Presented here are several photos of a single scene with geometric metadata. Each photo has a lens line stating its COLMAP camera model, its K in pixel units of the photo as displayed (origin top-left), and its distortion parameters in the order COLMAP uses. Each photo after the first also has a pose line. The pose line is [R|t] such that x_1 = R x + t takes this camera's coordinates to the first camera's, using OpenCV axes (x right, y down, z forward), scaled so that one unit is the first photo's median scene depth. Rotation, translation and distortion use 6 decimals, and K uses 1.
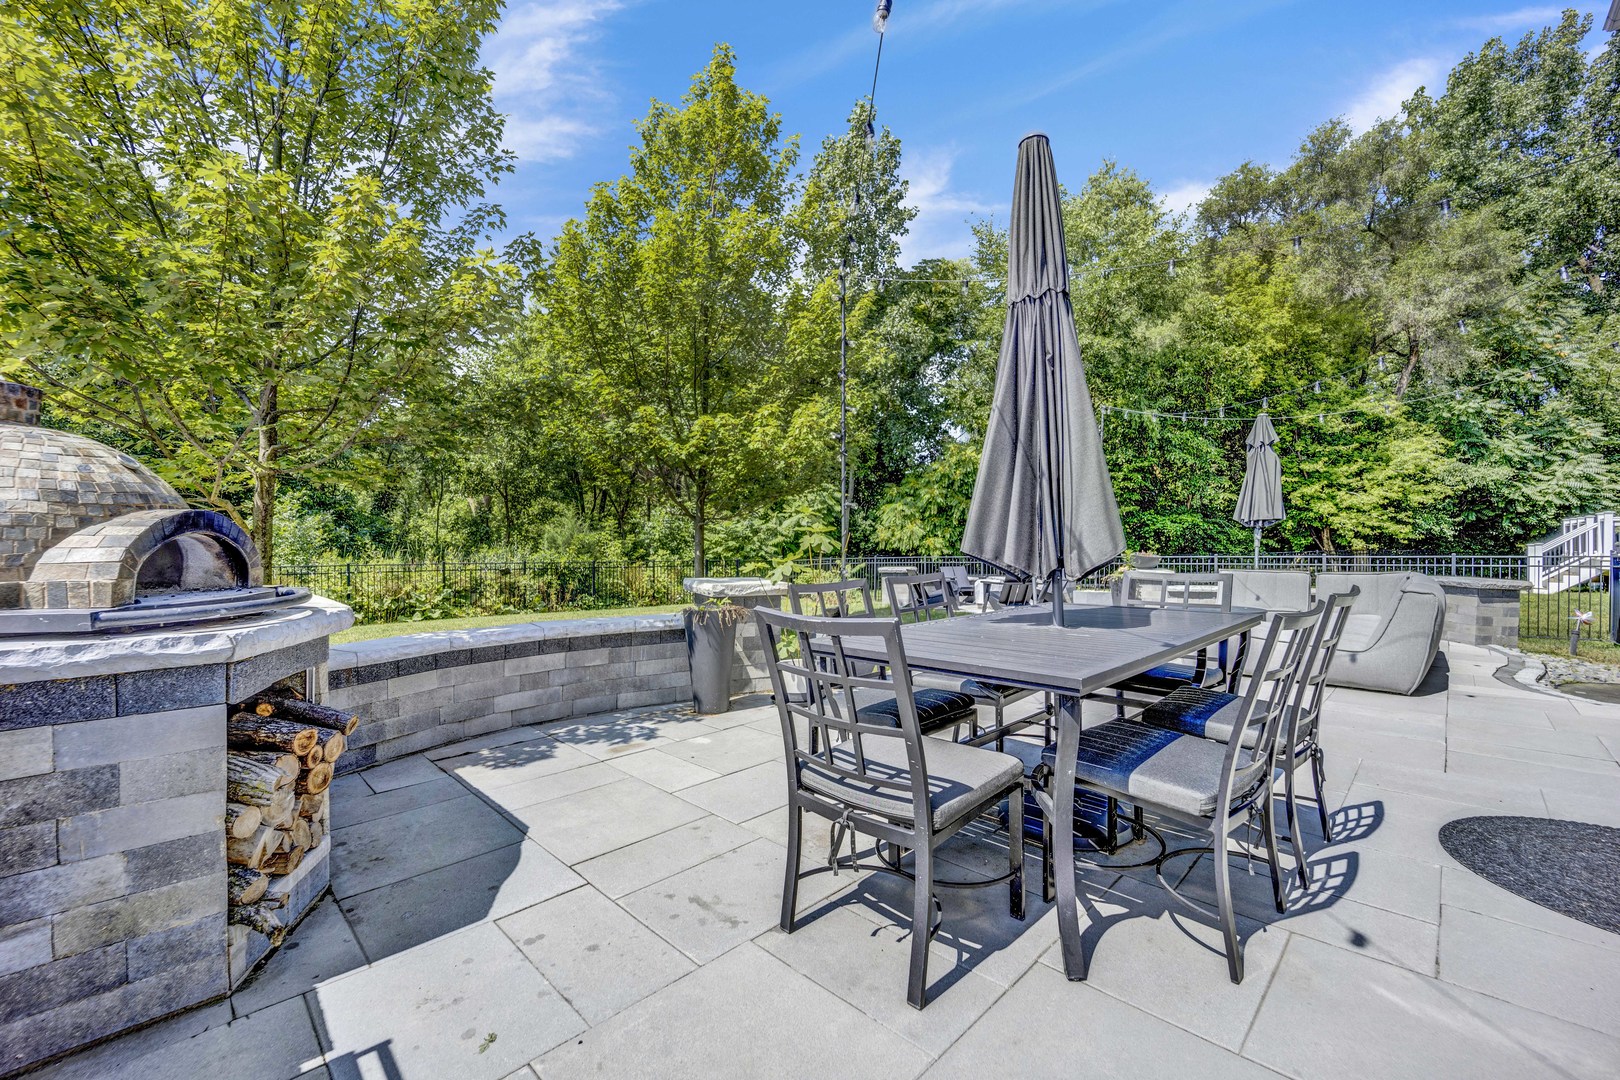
lens RADIAL K [[655.3, 0, 810.0], [0, 655.3, 540.0], [0, 0, 1]] dist [-0.035557, 0.004259]
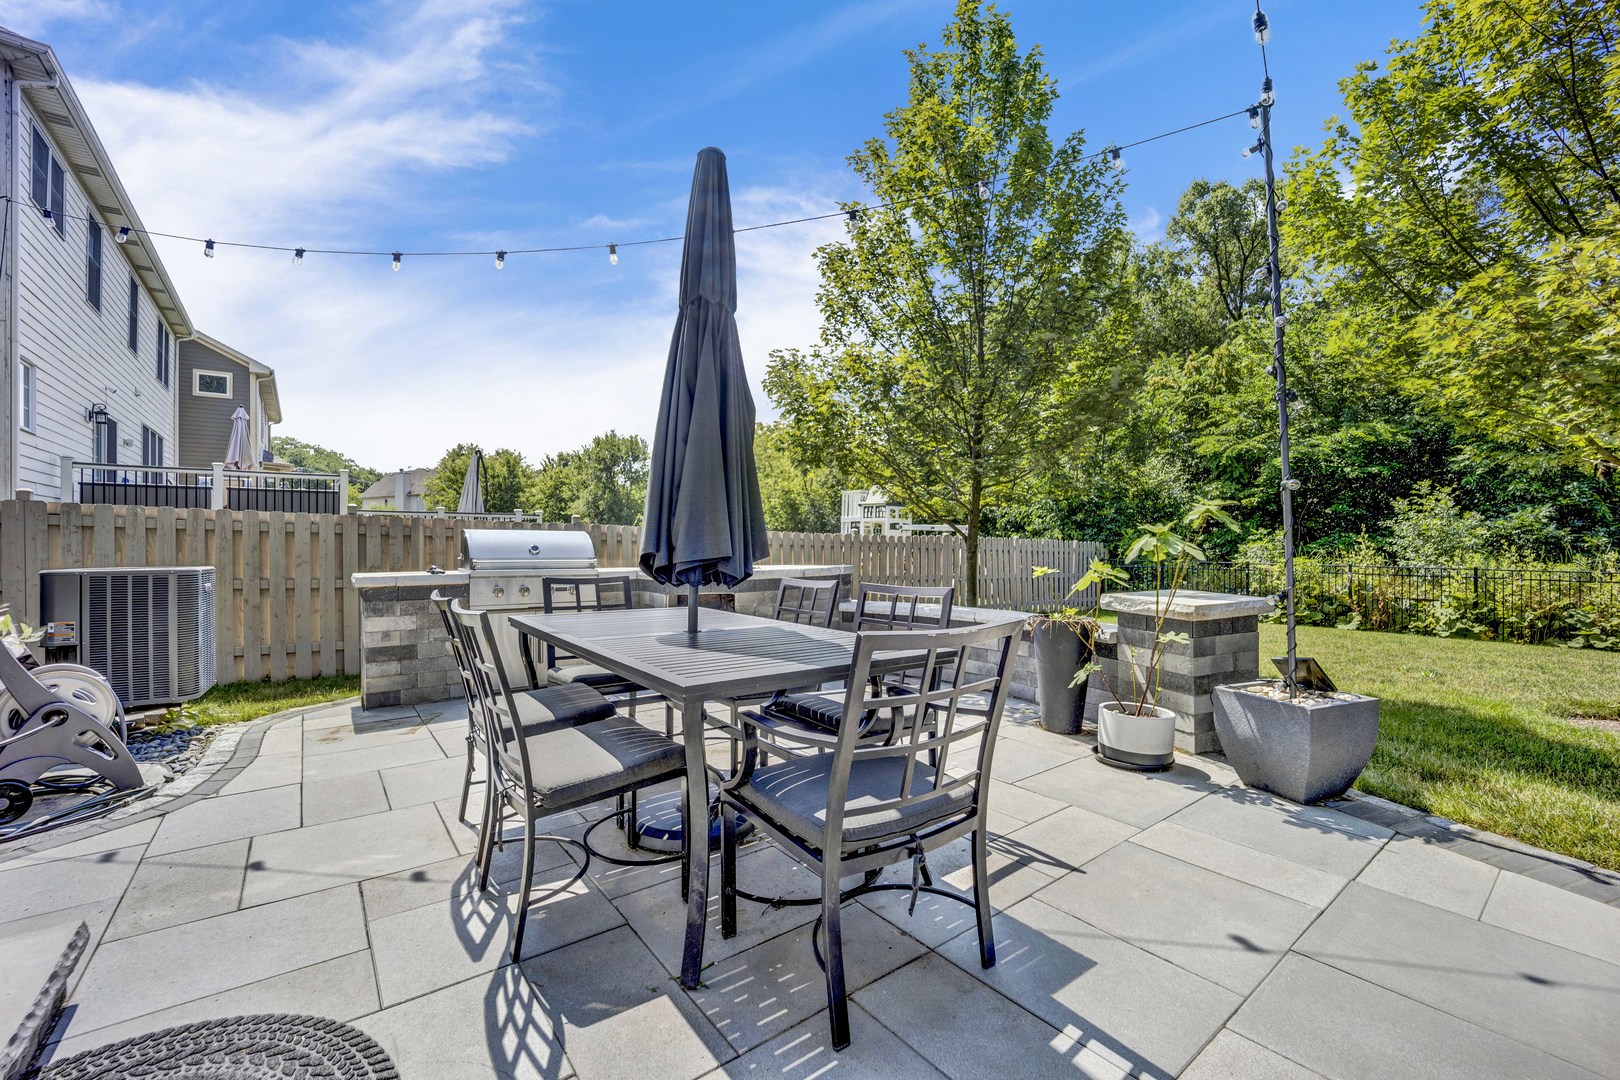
lens RADIAL K [[662.4, 0, 804.6], [0, 662.4, 541.2], [0, 0, 1]] dist [-0.023371, 0.000825]
pose [[-0.129152, 0.003232, -0.991620, 0.141903], [0.003137, 0.999991, 0.002850, -0.001256], [0.991620, -0.002742, -0.129161, 0.133704]]
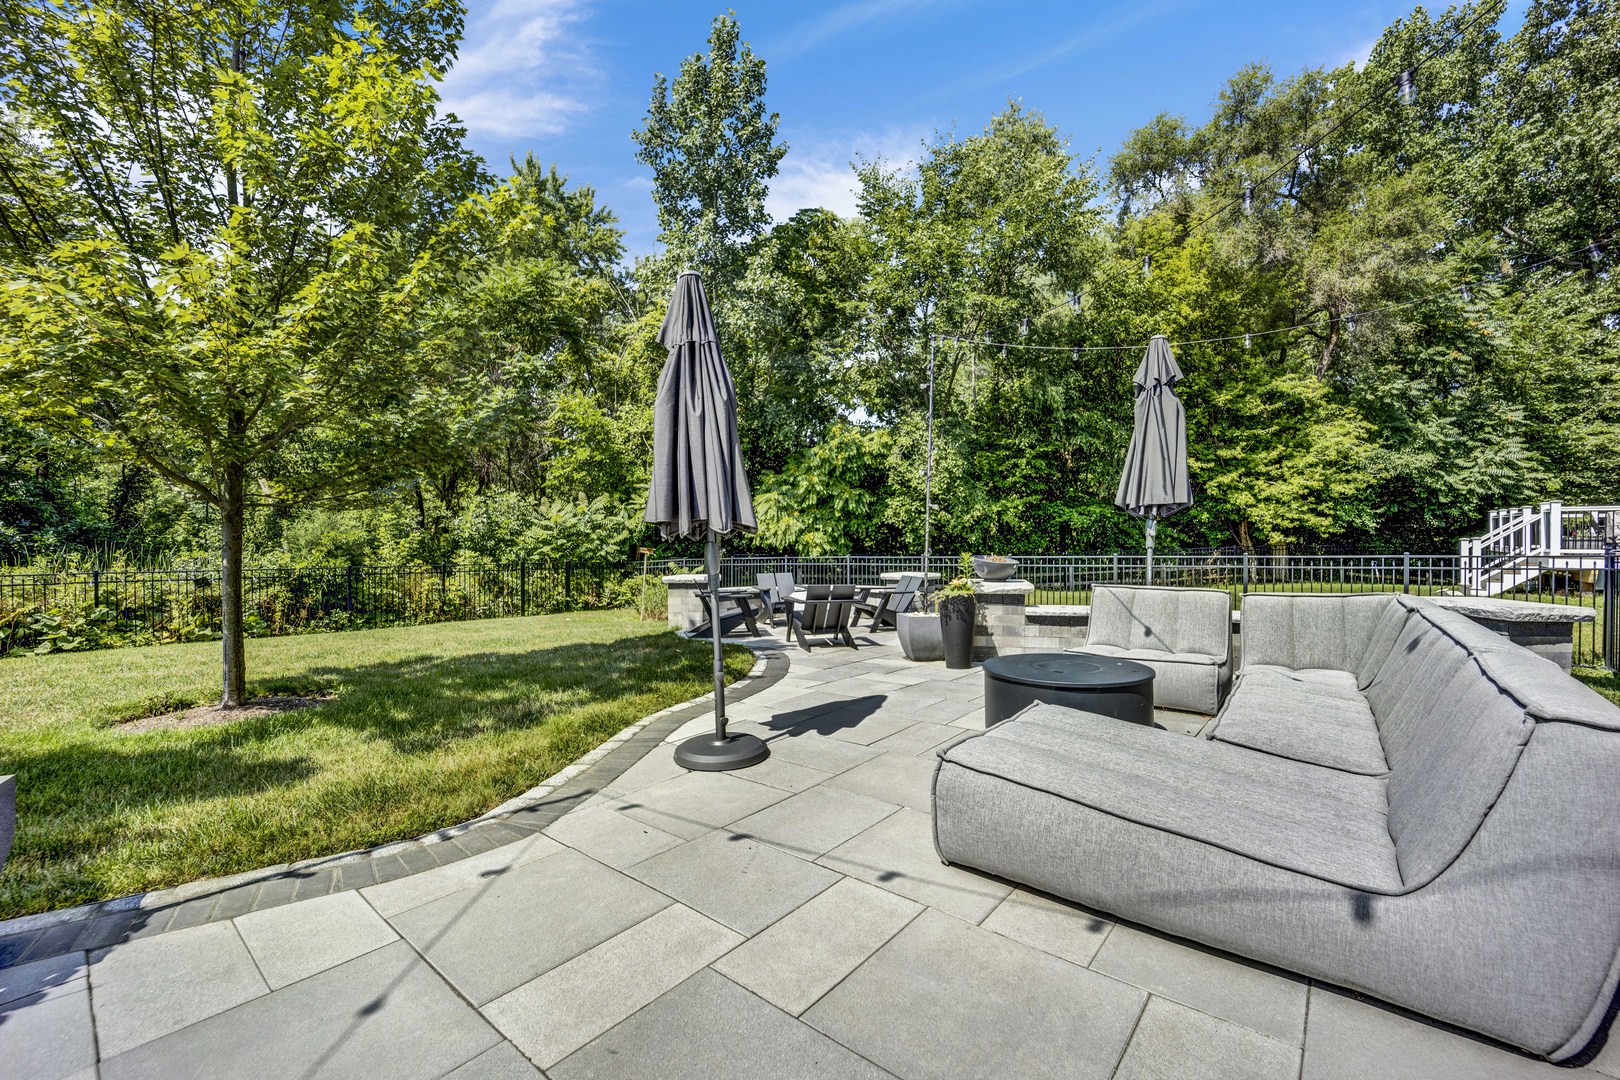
lens RADIAL K [[662.4, 0, 804.6], [0, 662.4, 541.2], [0, 0, 1]] dist [-0.023371, 0.000825]
pose [[0.995851, -0.005453, 0.090832, 0.101690], [0.004492, 0.999932, 0.010779, -0.001946], [-0.090885, -0.010326, 0.995808, 0.133287]]
